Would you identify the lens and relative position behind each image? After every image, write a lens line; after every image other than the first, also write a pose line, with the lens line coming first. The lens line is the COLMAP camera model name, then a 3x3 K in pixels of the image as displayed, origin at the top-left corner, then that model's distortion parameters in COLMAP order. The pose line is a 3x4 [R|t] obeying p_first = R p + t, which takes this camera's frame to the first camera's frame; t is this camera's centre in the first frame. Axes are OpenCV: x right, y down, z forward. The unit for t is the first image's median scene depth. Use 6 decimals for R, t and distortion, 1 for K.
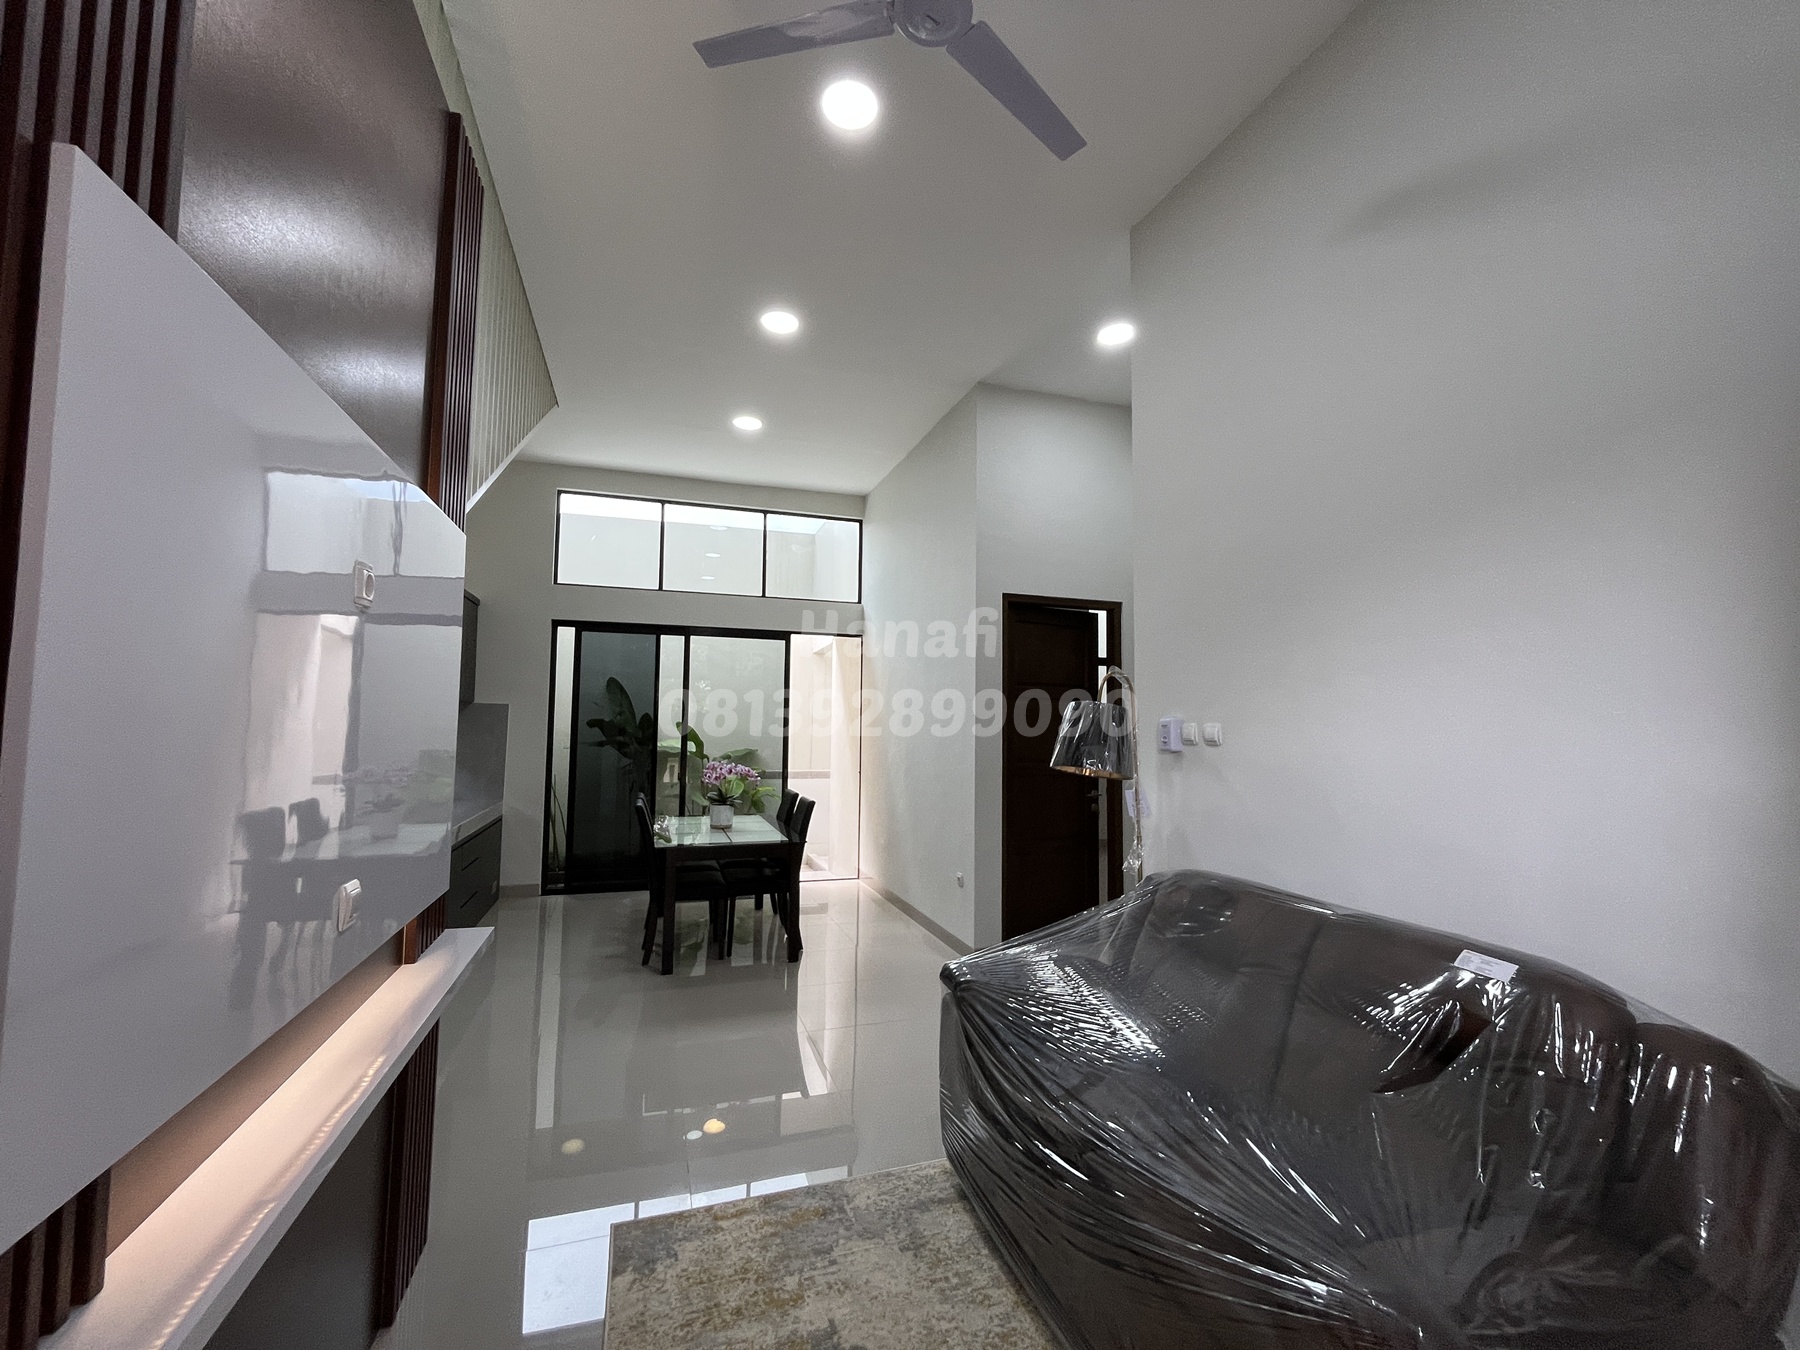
lens RADIAL K [[732.2, 0, 883.1], [0, 732.2, 682.1], [0, 0, 1]] dist [-0.001898, 0.000062]
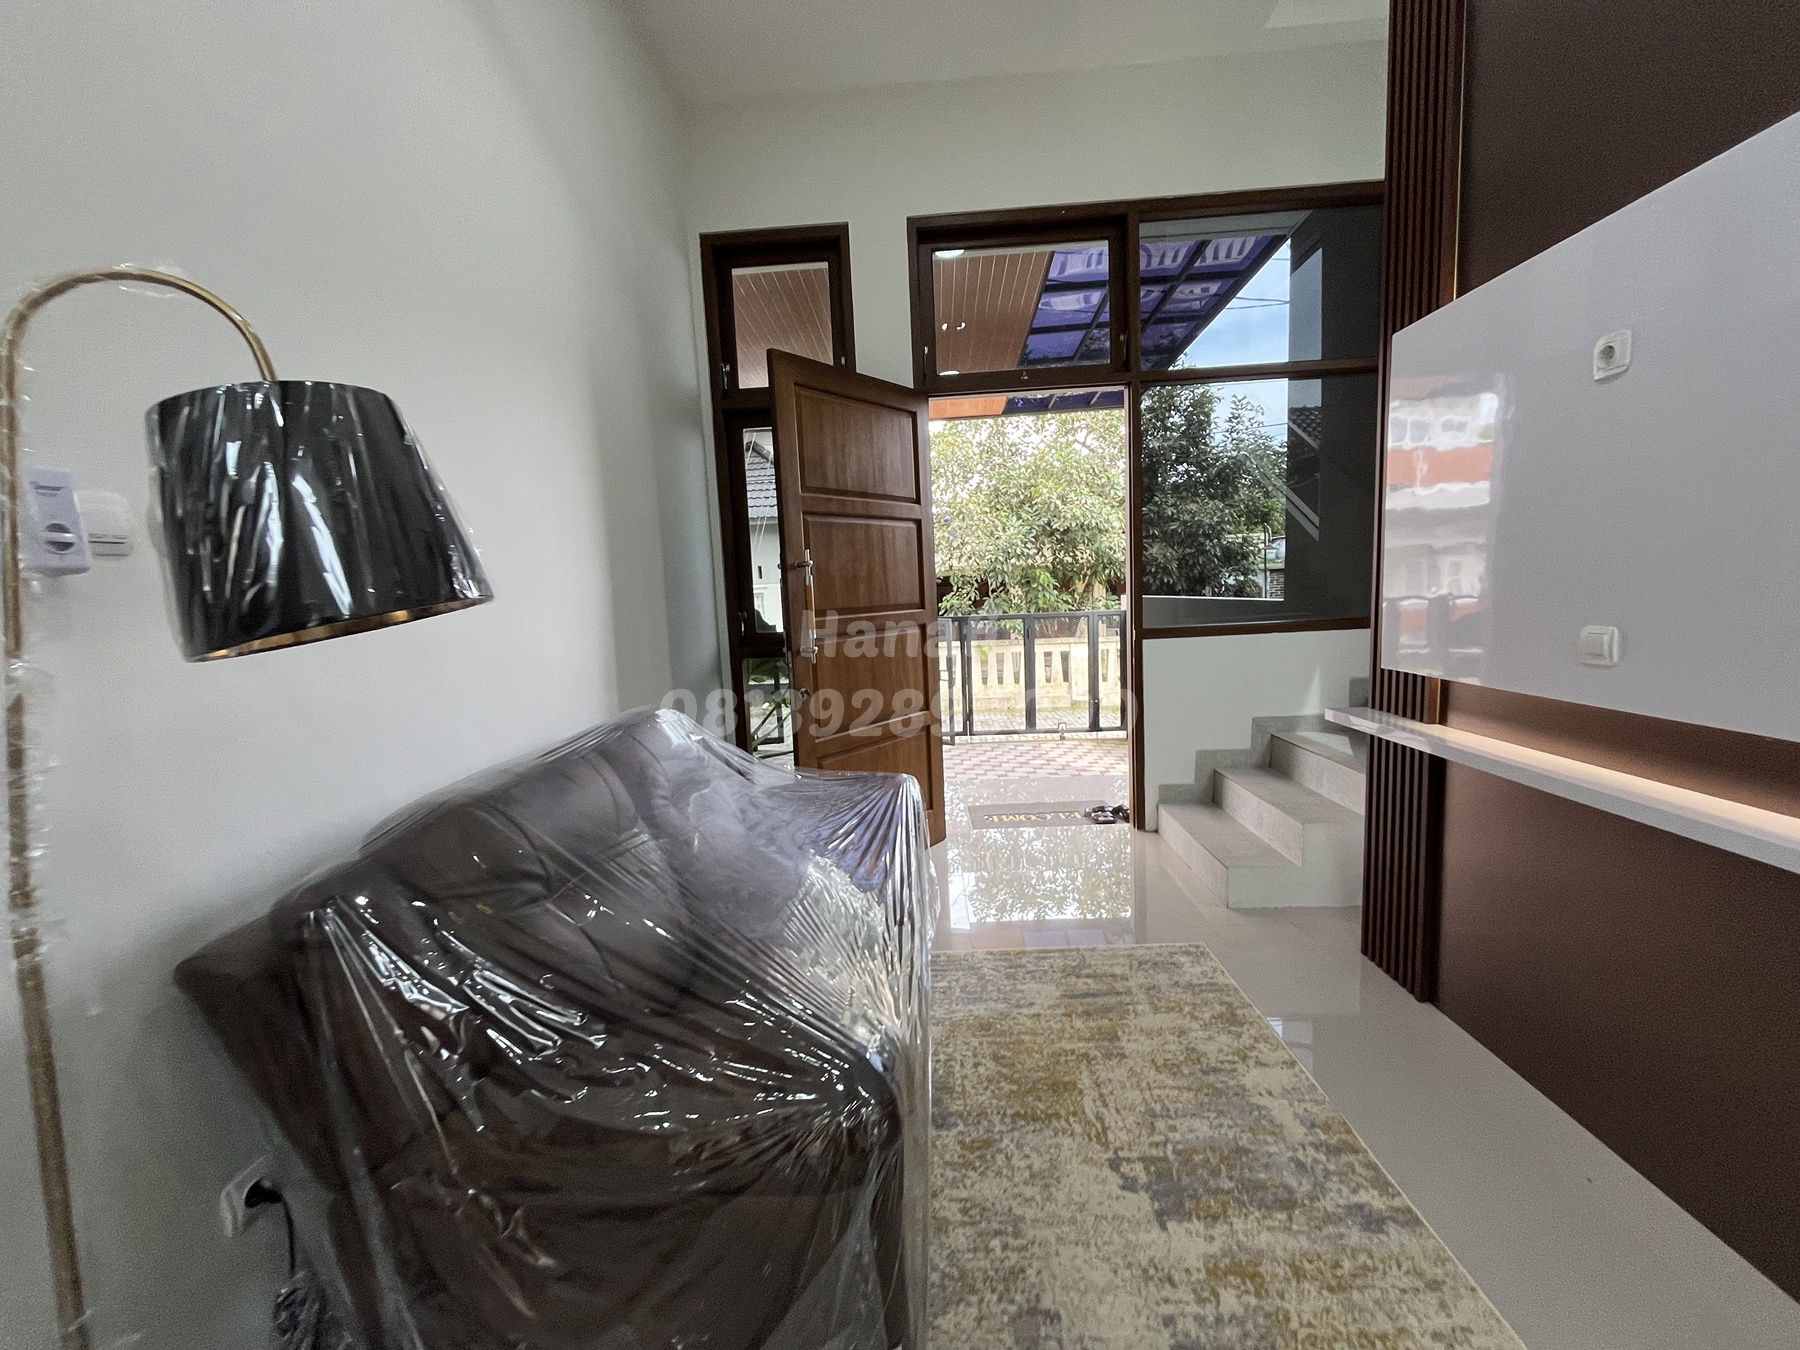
lens RADIAL K [[732.2, 0, 899.1], [0, 732.2, 674.2], [0, 0, 1]] dist [-0.001898, 0.000062]
pose [[-0.940033, -0.008054, 0.340989, -0.059135], [0.013765, 0.998011, 0.061520, 0.174060], [-0.340806, 0.062525, -0.938052, 1.628674]]
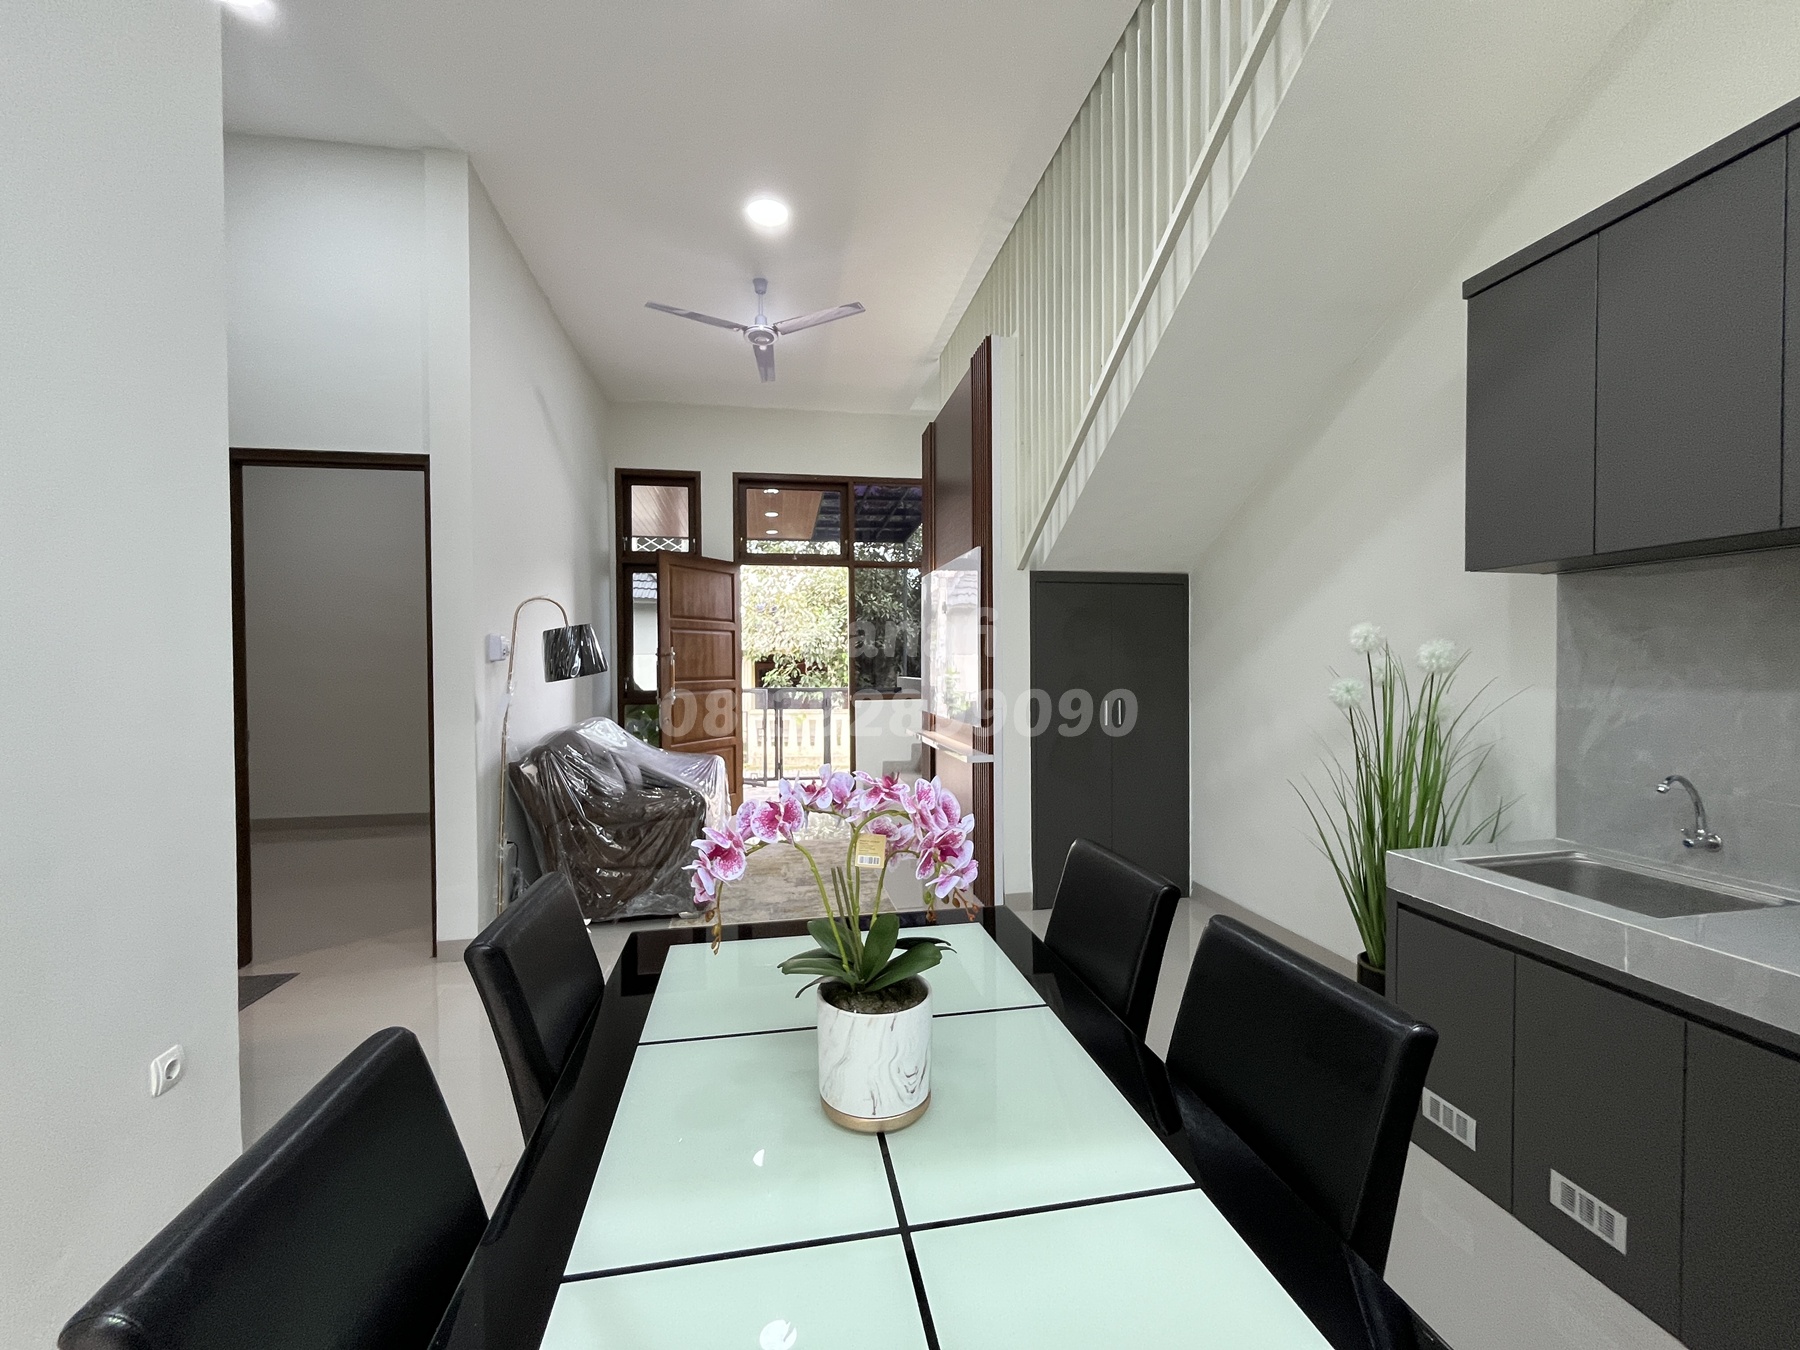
lens RADIAL K [[732.2, 0, 896.6], [0, 732.2, 675.0], [0, 0, 1]] dist [-0.001898, 0.000062]
pose [[-0.991581, -0.010304, 0.129076, -0.634873], [-0.015769, 0.999019, -0.041390, 0.227898], [-0.128523, -0.043077, -0.990771, 3.039480]]
